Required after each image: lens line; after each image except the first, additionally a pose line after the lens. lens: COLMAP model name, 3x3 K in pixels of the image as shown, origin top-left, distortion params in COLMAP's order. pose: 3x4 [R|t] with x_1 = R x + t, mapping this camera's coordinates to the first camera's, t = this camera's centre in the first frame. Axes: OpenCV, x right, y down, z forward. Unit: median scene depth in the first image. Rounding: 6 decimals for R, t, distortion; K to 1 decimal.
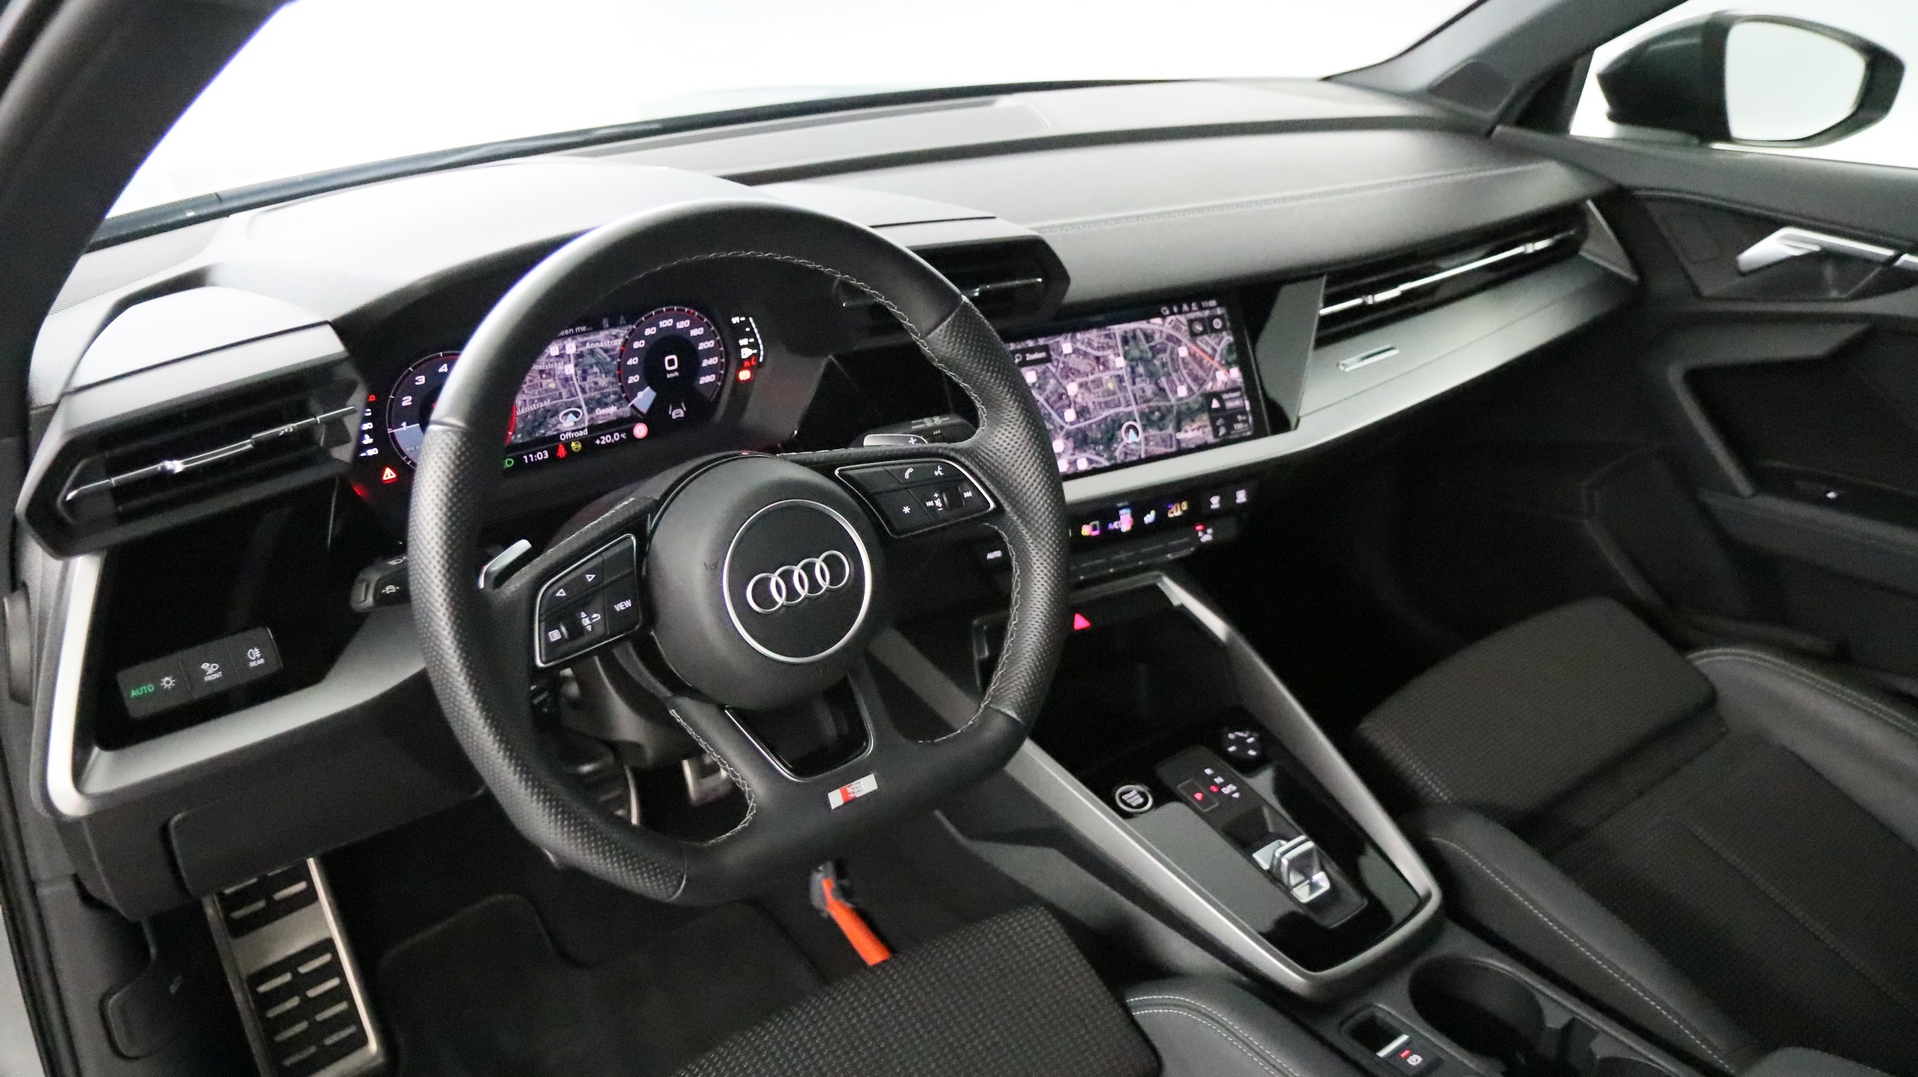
lens RADIAL K [[1429.2, 0, 931.4], [0, 1429.2, 538.9], [0, 0, 1]] dist [-0.022553, 0.020562]
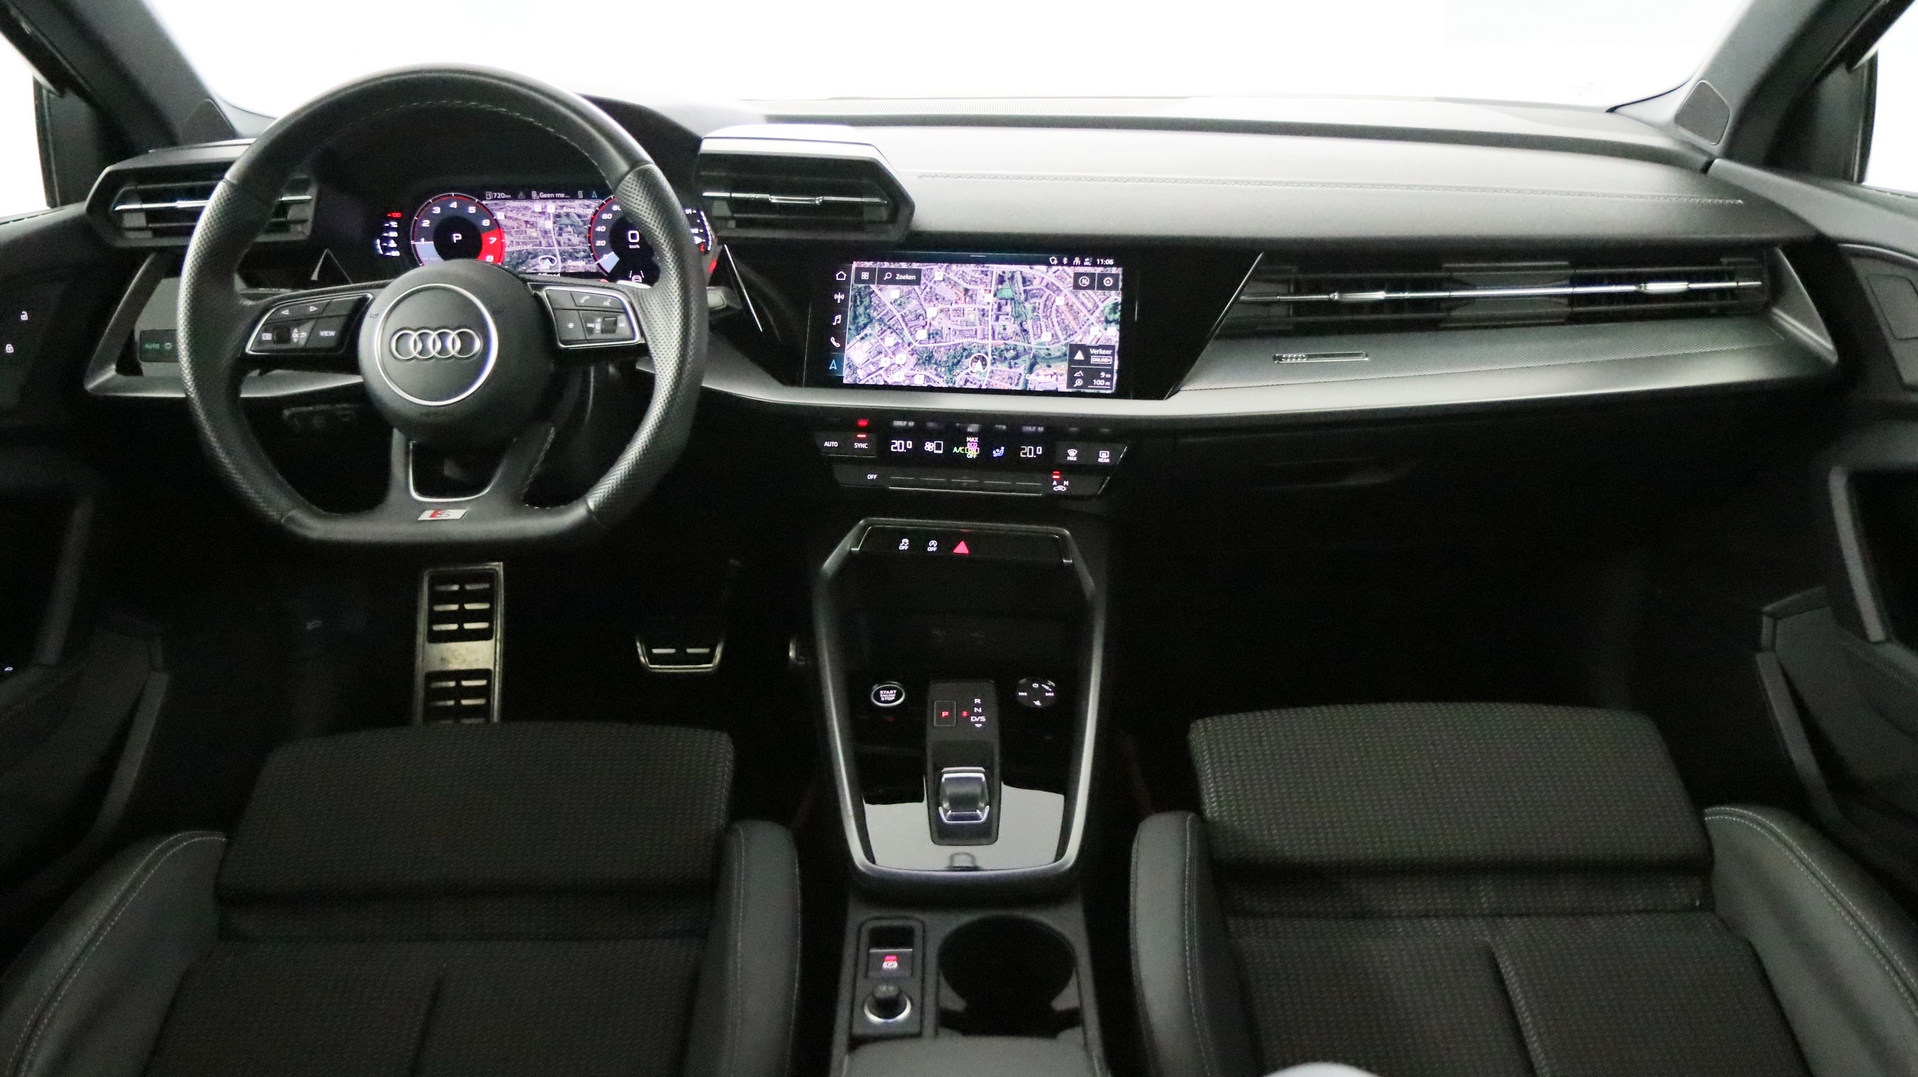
lens RADIAL K [[1429.2, 0, 945.7], [0, 1429.2, 550.1], [0, 0, 1]] dist [-0.022553, 0.020562]
pose [[0.805859, 0.224967, -0.547705, 0.782484], [-0.258409, 0.965894, 0.016530, 0.051784], [0.532744, 0.128211, 0.836508, 0.124292]]
